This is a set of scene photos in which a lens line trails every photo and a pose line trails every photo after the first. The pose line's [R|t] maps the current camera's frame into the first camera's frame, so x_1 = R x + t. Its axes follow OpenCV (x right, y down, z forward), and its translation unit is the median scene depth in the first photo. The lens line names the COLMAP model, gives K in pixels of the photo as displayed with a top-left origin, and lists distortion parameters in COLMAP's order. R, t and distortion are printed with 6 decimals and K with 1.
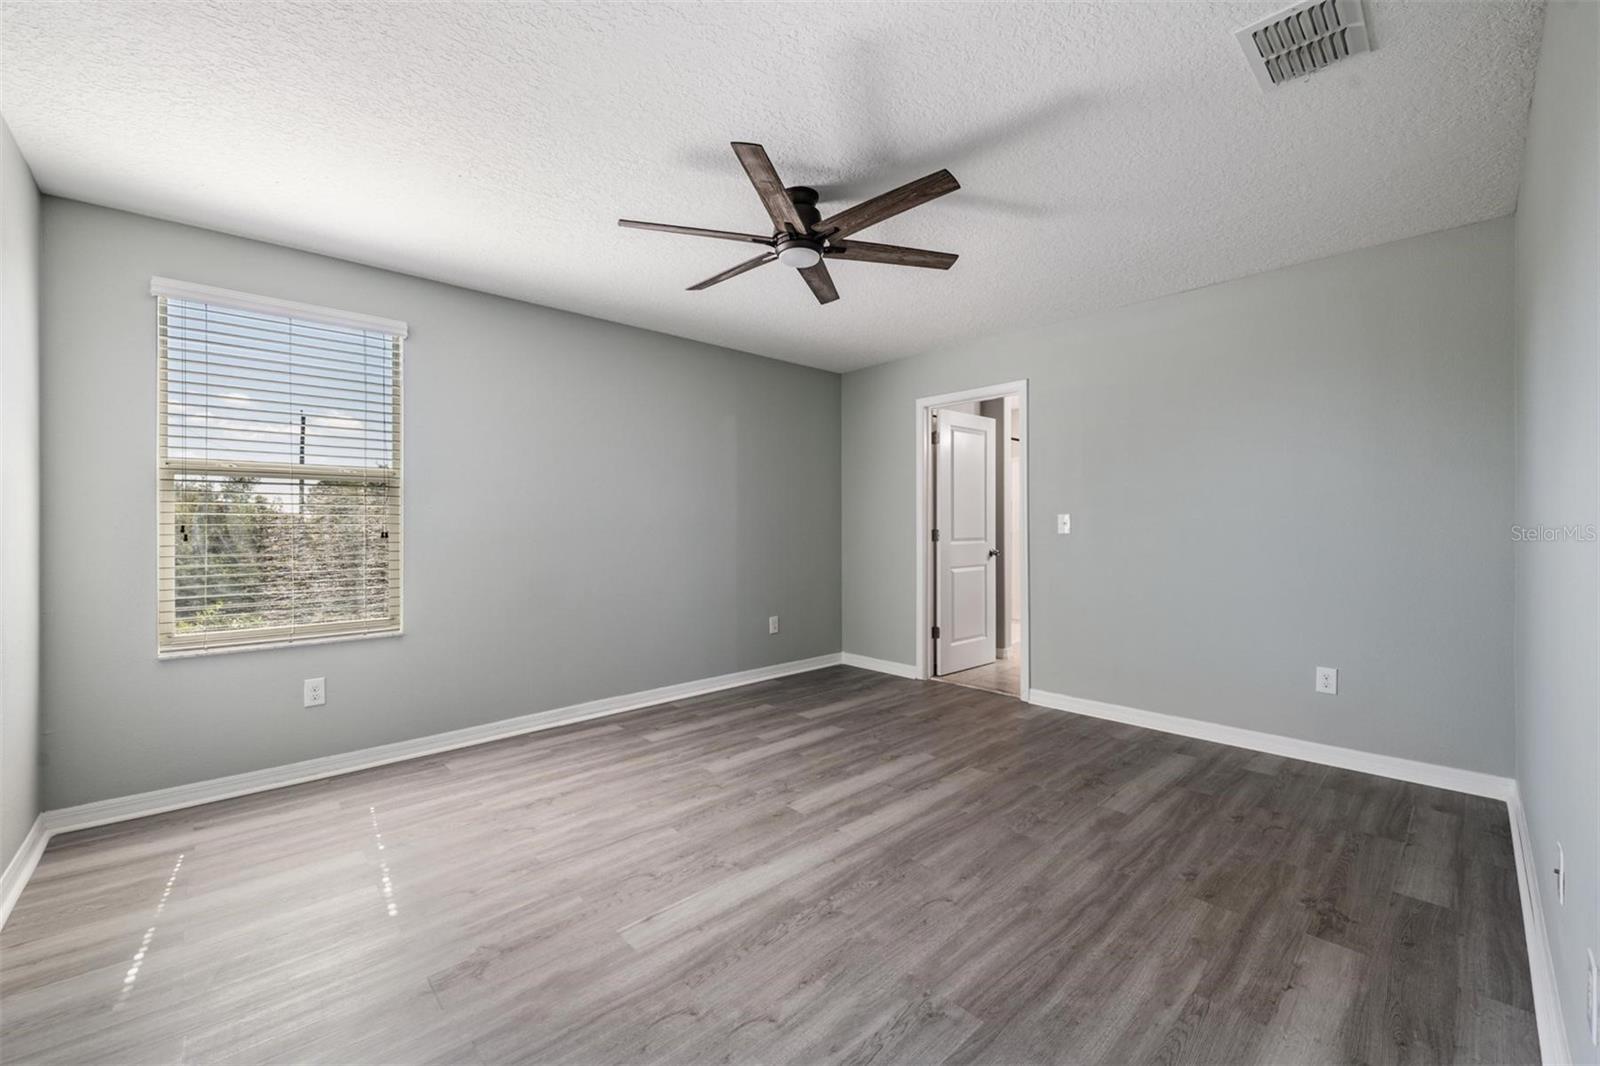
lens RADIAL K [[636.4, 0, 799.4], [0, 636.4, 529.6], [0, 0, 1]] dist [-0.010247, -0.000131]
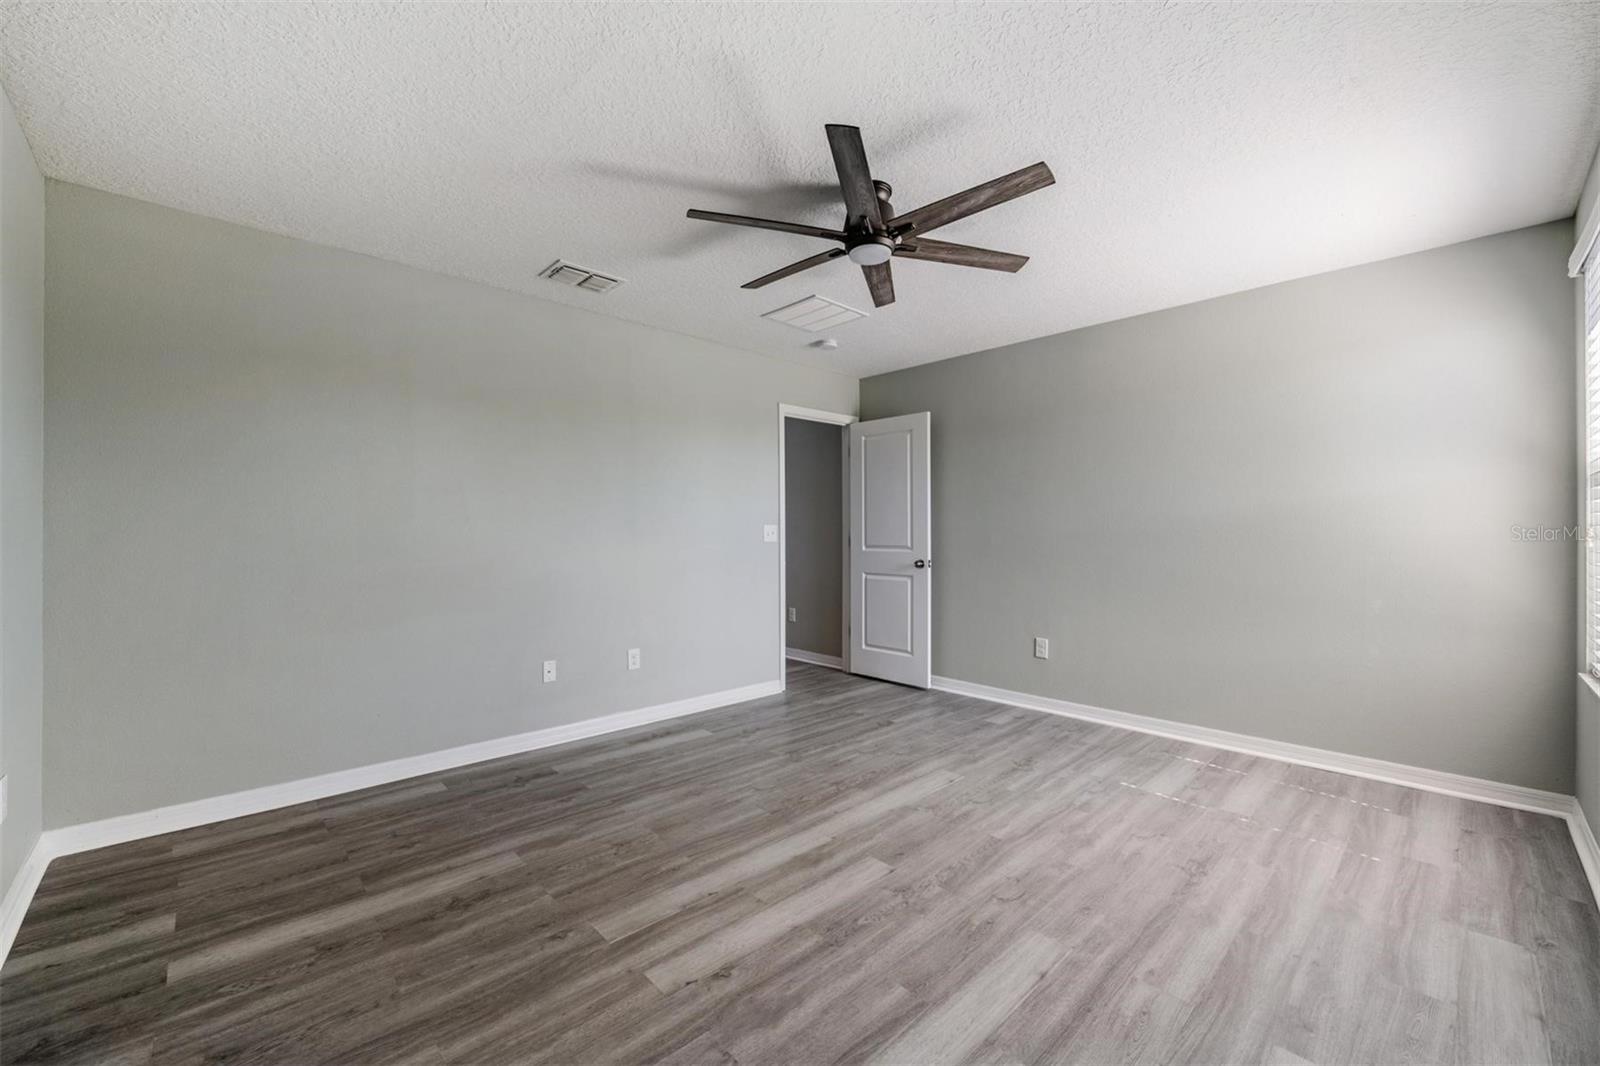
lens RADIAL K [[644.5, 0, 790.0], [0, 644.5, 524.8], [0, 0, 1]] dist [-0.013557, -0.000392]
pose [[-0.999955, 0.006479, 0.006917, 0.107728], [0.006397, 0.999910, -0.011789, -0.007992], [-0.006992, -0.011744, -0.999907, 1.863768]]
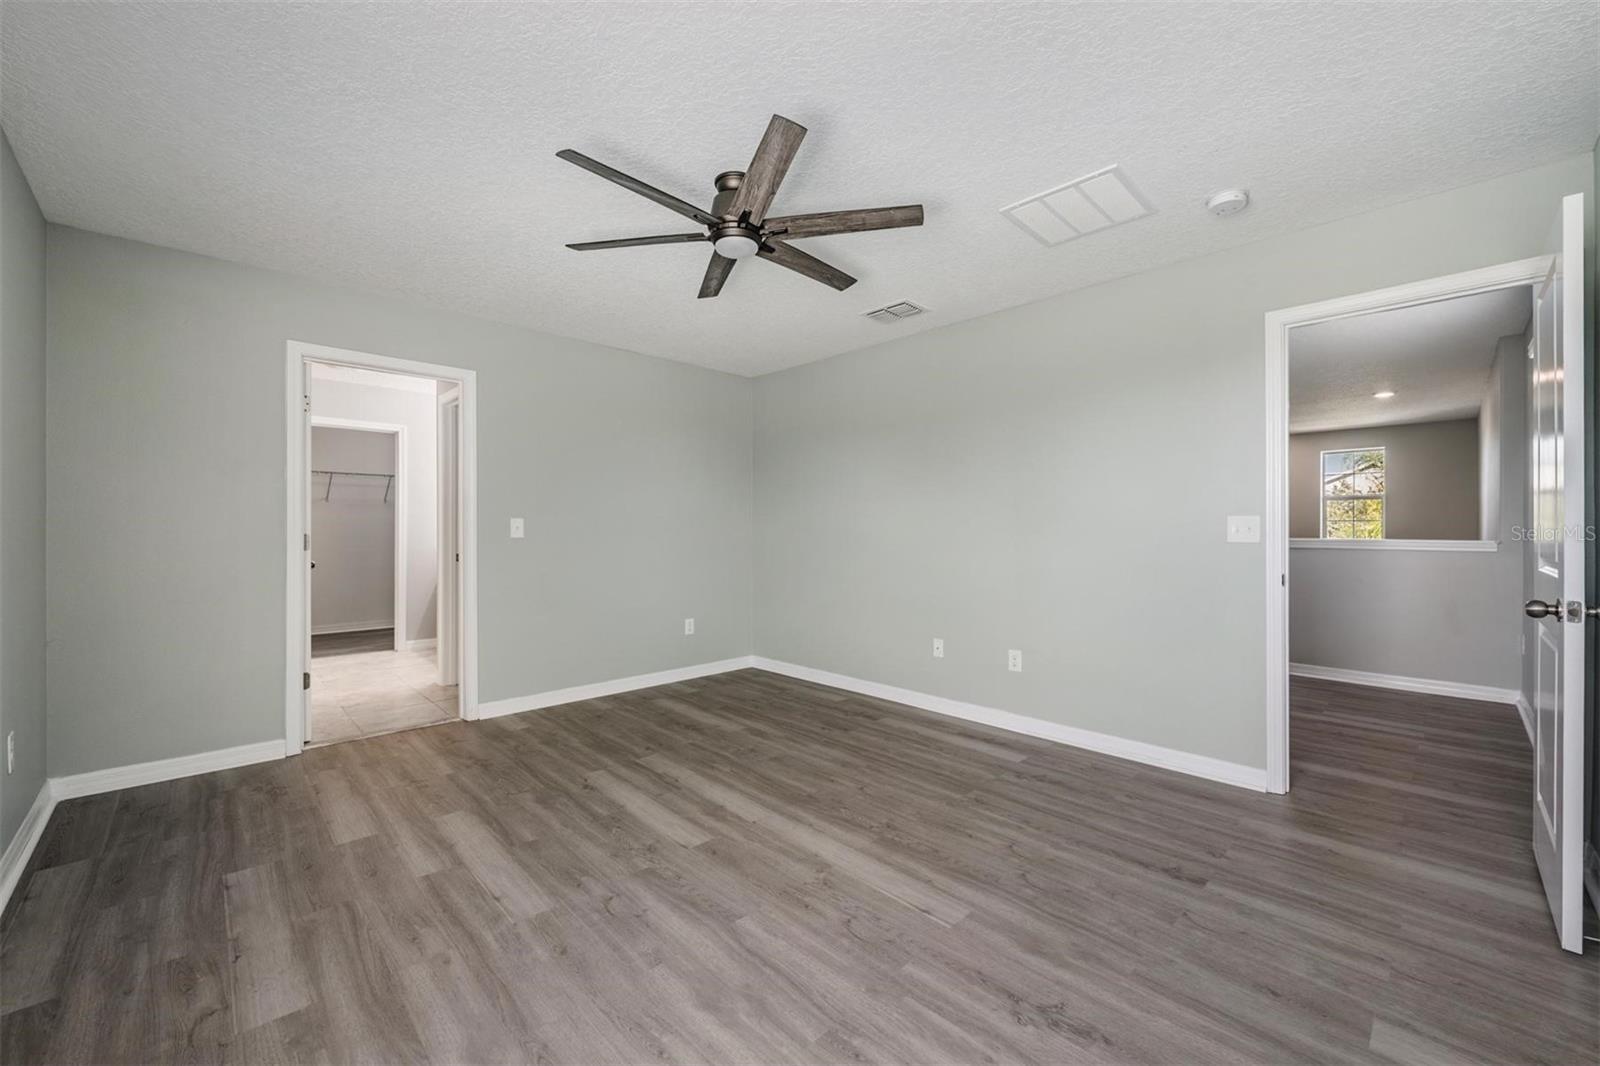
lens RADIAL K [[622.2, 0, 800.0], [0, 622.2, 533.0], [0, 0, 1]] dist [0.002437, -0.000174]
pose [[-0.009876, -0.000135, 0.999951, -0.885266], [0.001374, 0.999999, 0.000148, 0.000911], [-0.999950, 0.001376, -0.009875, 0.862351]]
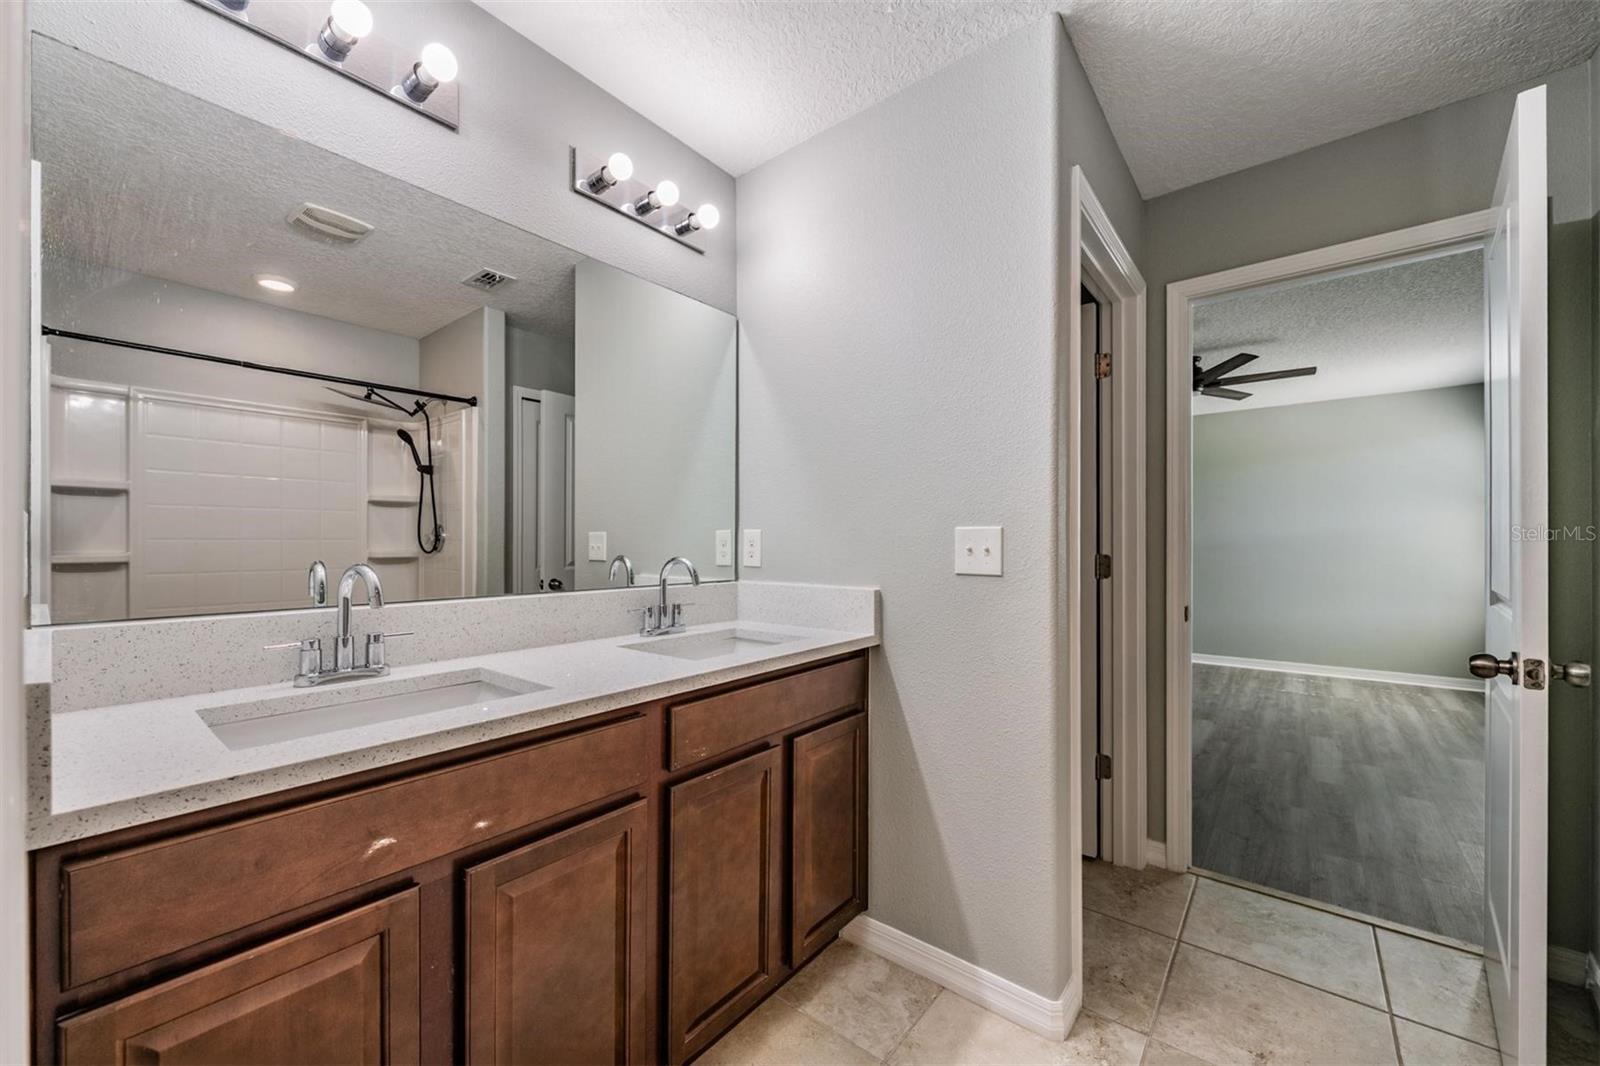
lens RADIAL K [[622.2, 0, 800.0], [0, 622.2, 533.0], [0, 0, 1]] dist [0.002437, -0.000174]
pose [[-0.990720, -0.001415, -0.135913, 1.231279], [-0.000247, 0.999963, -0.008611, -0.024823], [0.135920, -0.008497, -0.990683, 2.428848]]
